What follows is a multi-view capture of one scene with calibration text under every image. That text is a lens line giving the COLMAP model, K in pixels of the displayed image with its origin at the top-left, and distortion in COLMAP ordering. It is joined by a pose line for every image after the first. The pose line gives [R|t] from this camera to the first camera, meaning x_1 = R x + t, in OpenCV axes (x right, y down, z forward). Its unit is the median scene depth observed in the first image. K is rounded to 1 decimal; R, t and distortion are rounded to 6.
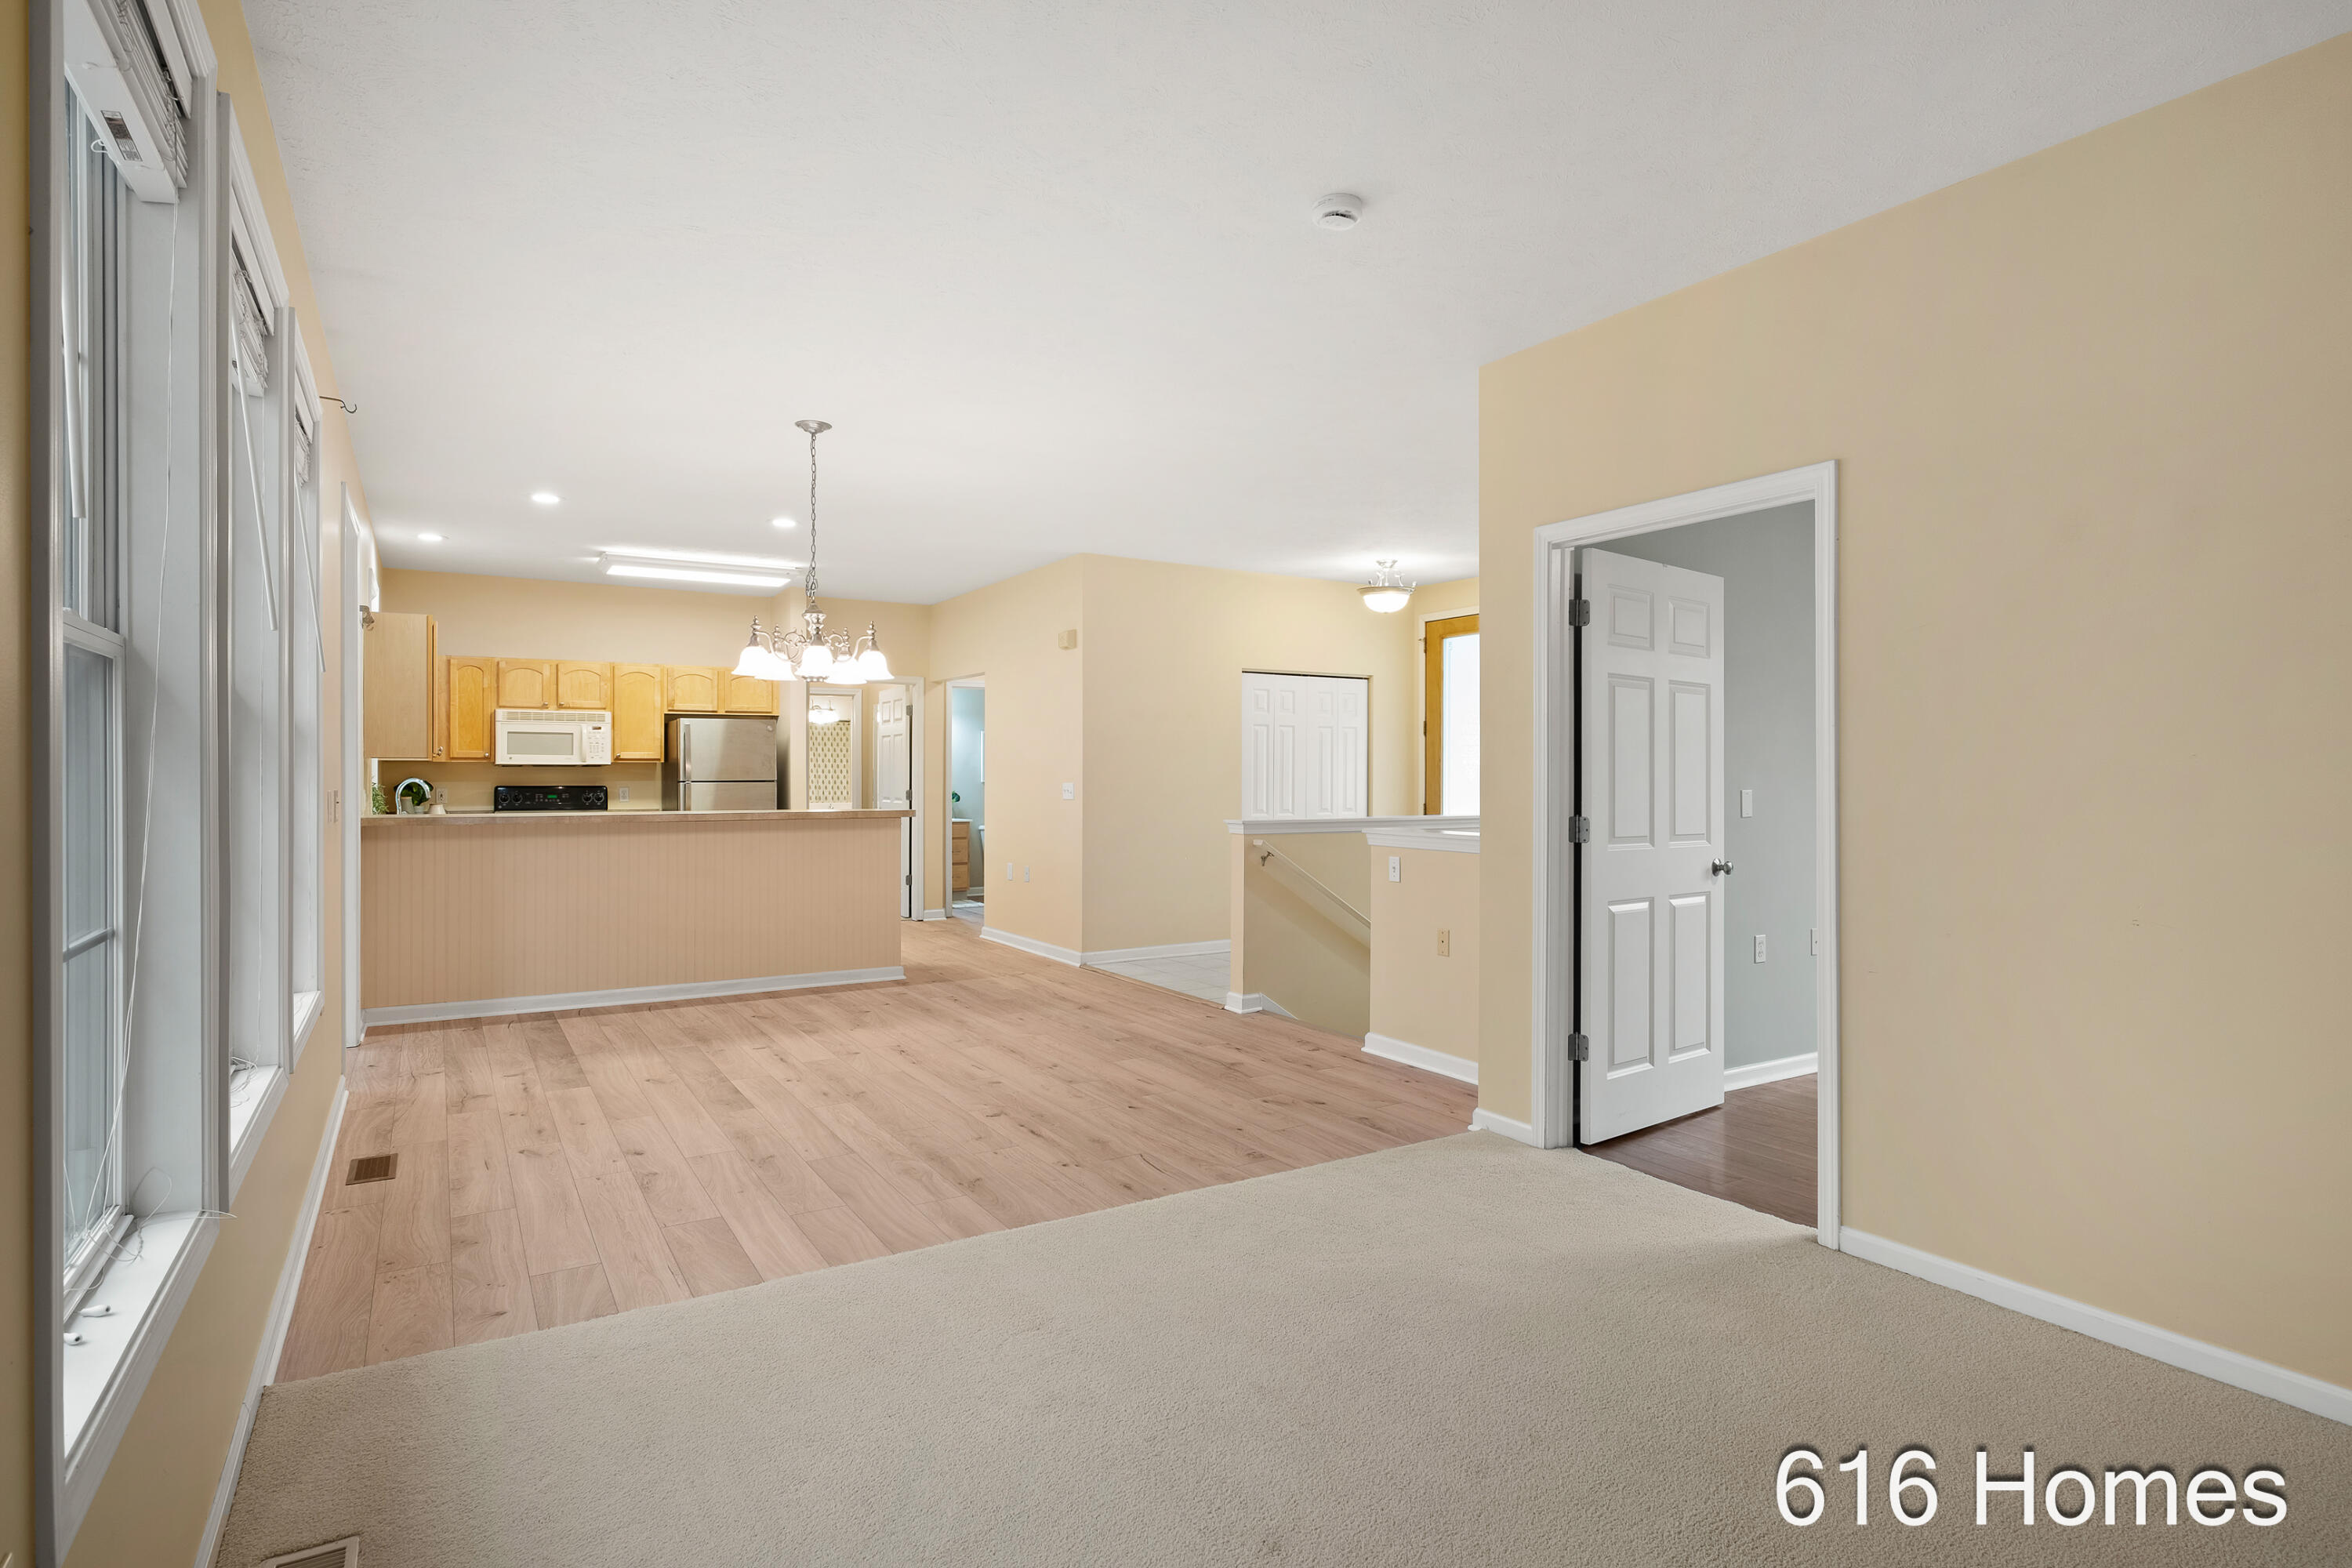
lens RADIAL K [[1205.6, 0, 1173.3], [0, 1205.6, 774.5], [0, 0, 1]] dist [-0.000200, -0.000610]
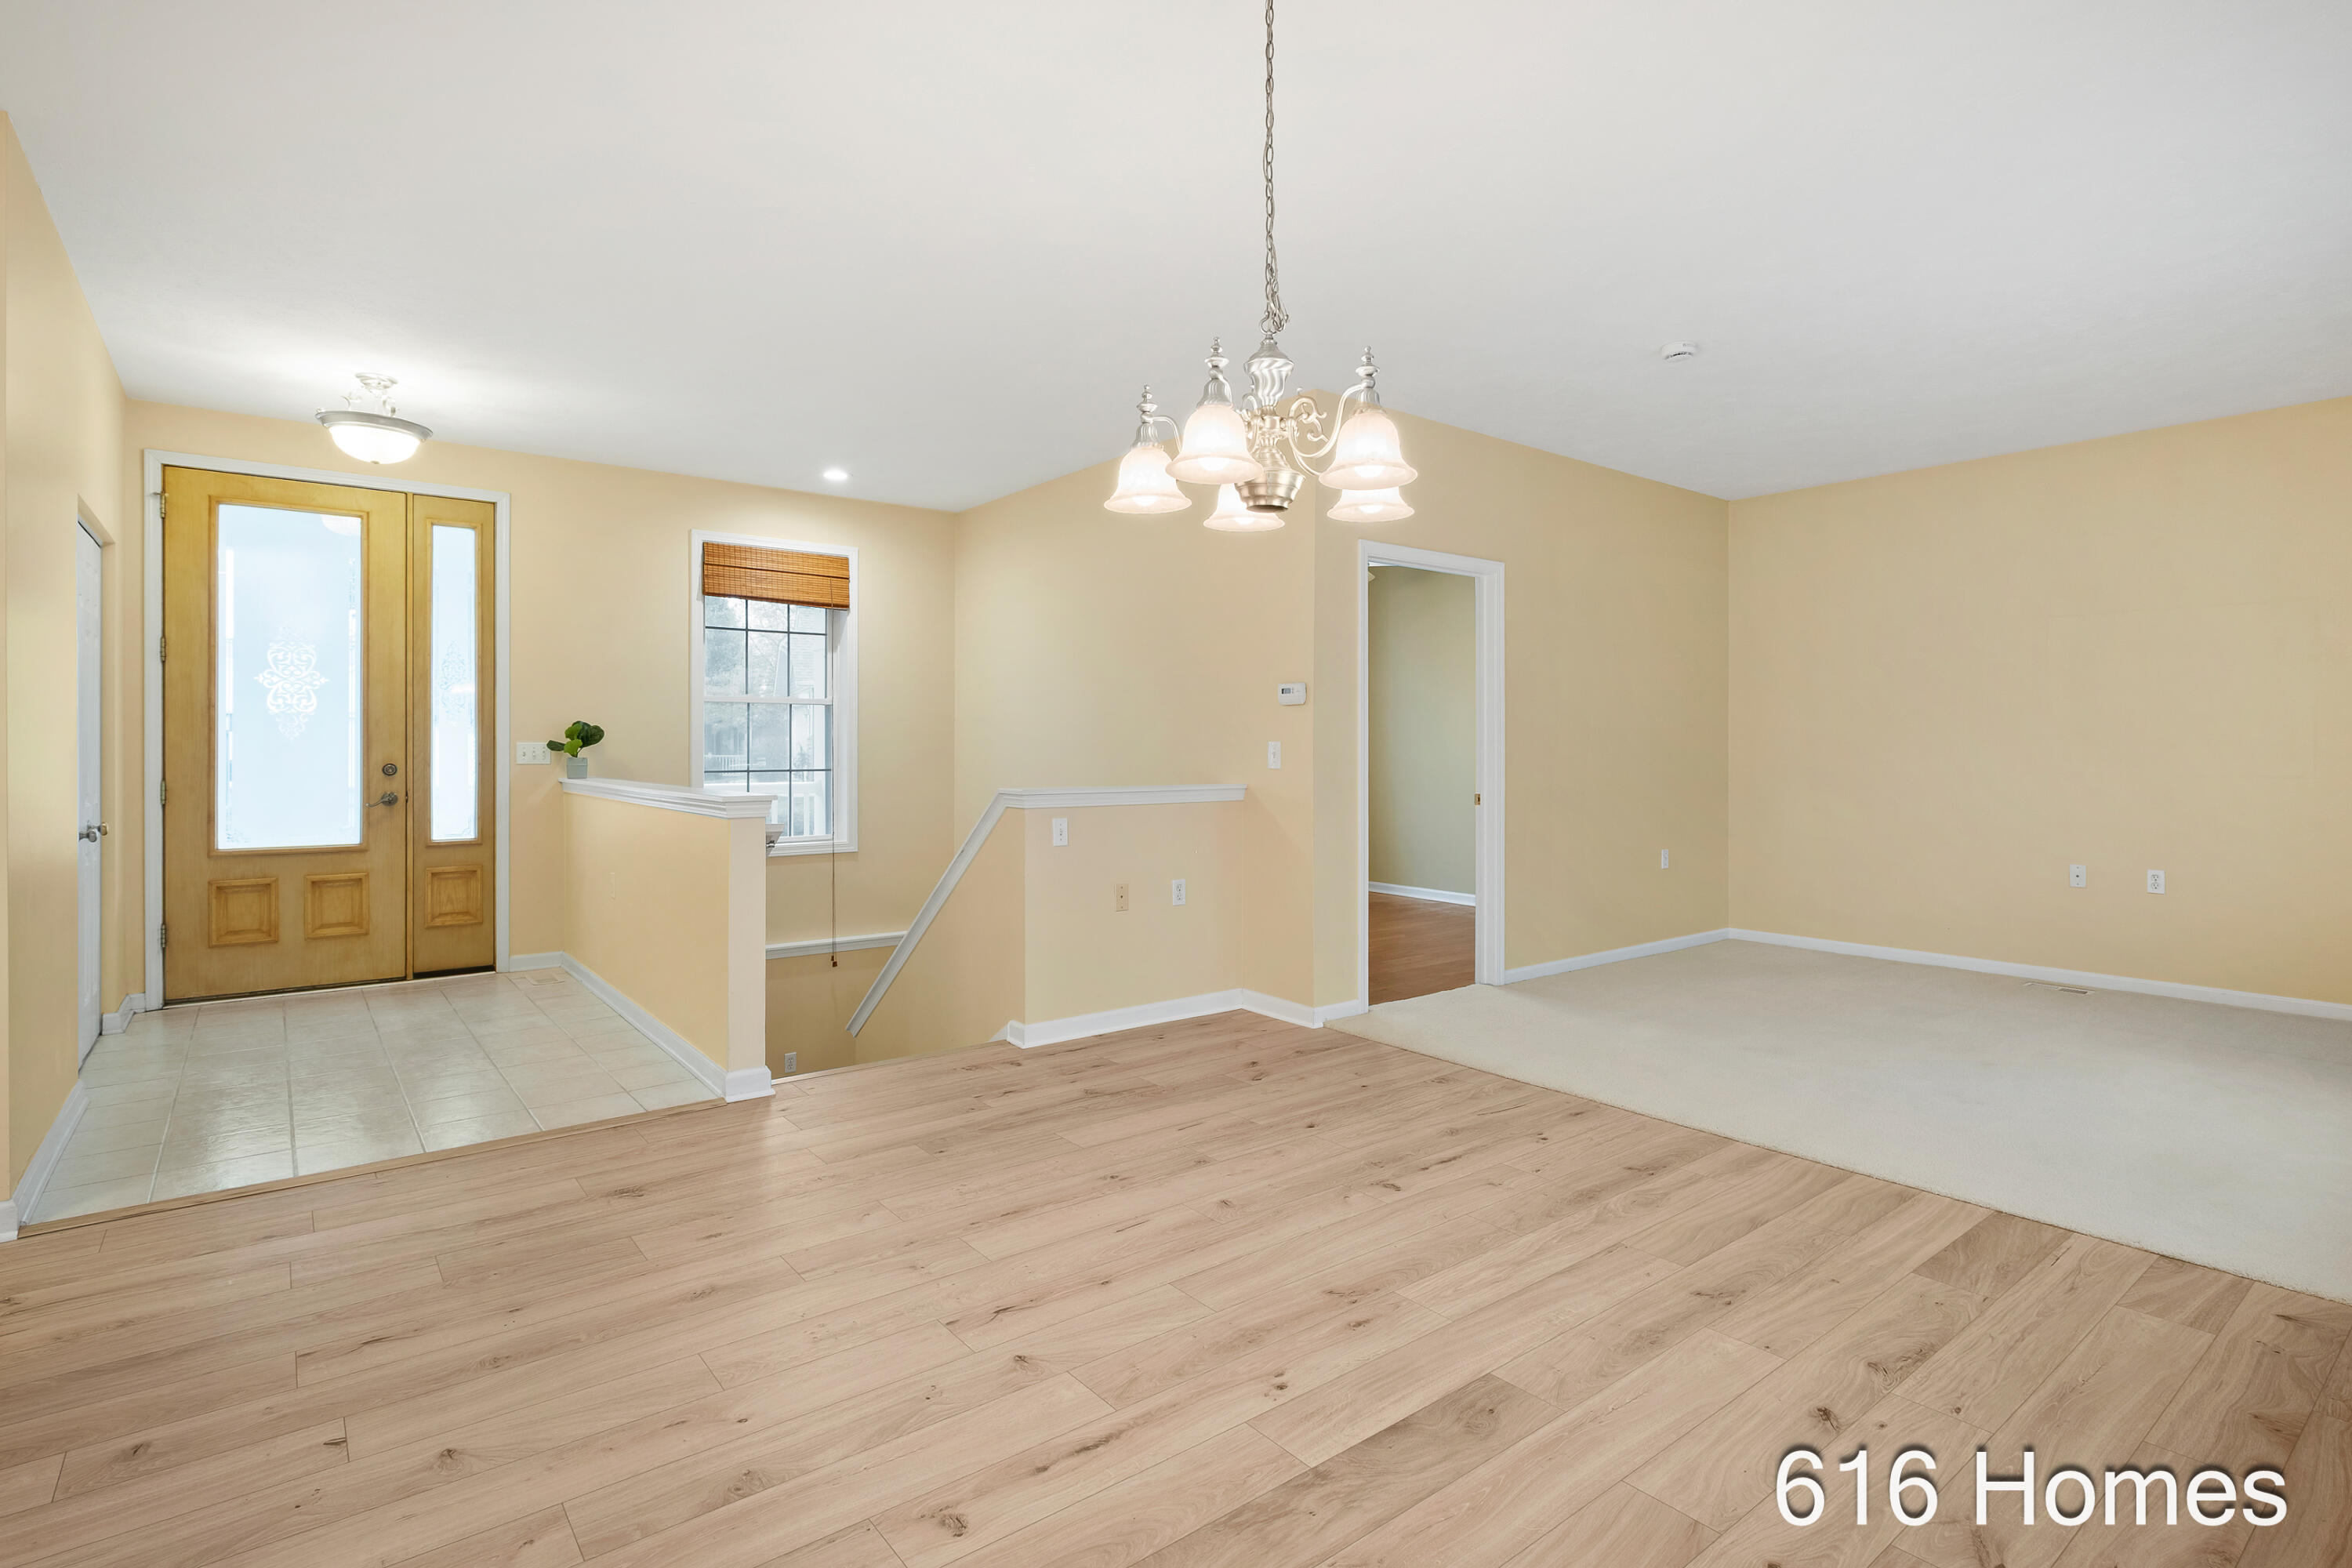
lens RADIAL K [[1149.6, 0, 1187.4], [0, 1149.6, 746.1], [0, 0, 1]] dist [0.001717, -0.004276]
pose [[-0.121795, 0.000473, 0.992555, -0.812446], [0.000408, 1.000000, -0.000426, 0.016850], [-0.992555, 0.000353, -0.121795, 1.192968]]
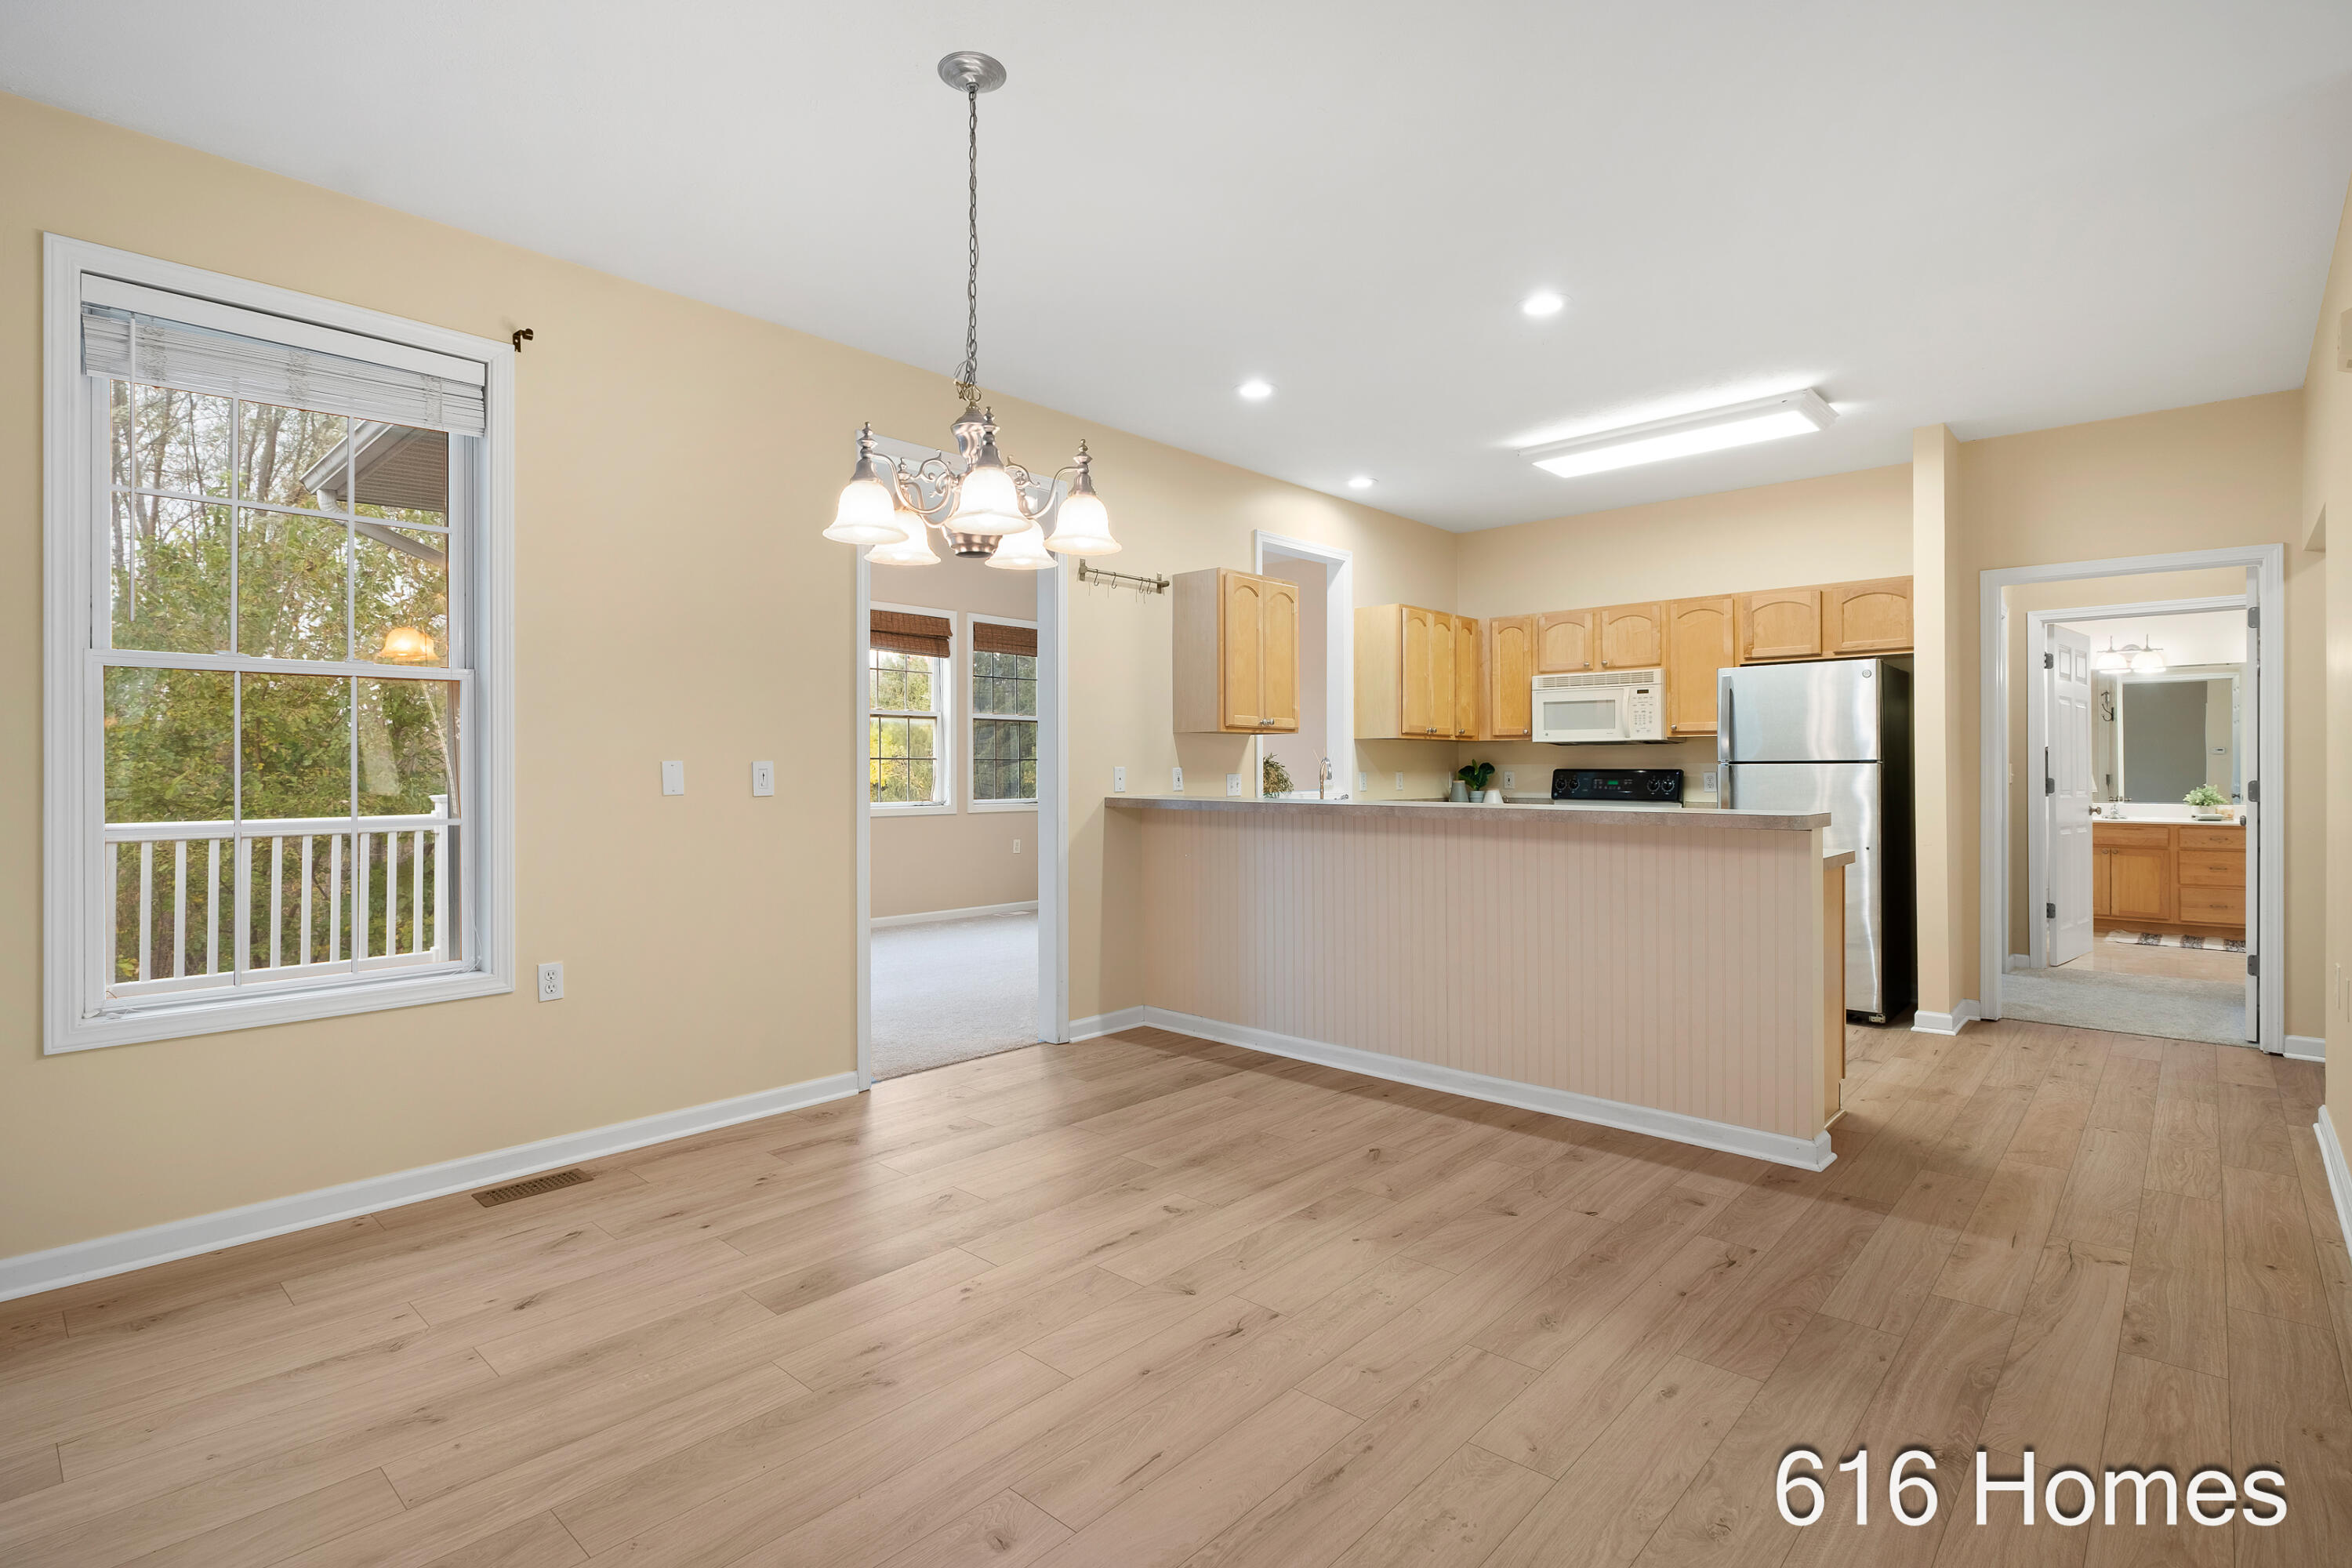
lens RADIAL K [[1129.5, 0, 1176.6], [0, 1129.5, 767.6], [0, 0, 1]] dist [-0.000656, -0.006751]
pose [[0.276042, -0.001943, -0.961144, 0.221118], [0.000493, 0.999998, -0.001880, 0.018770], [0.961146, 0.000045, 0.276042, 1.043085]]
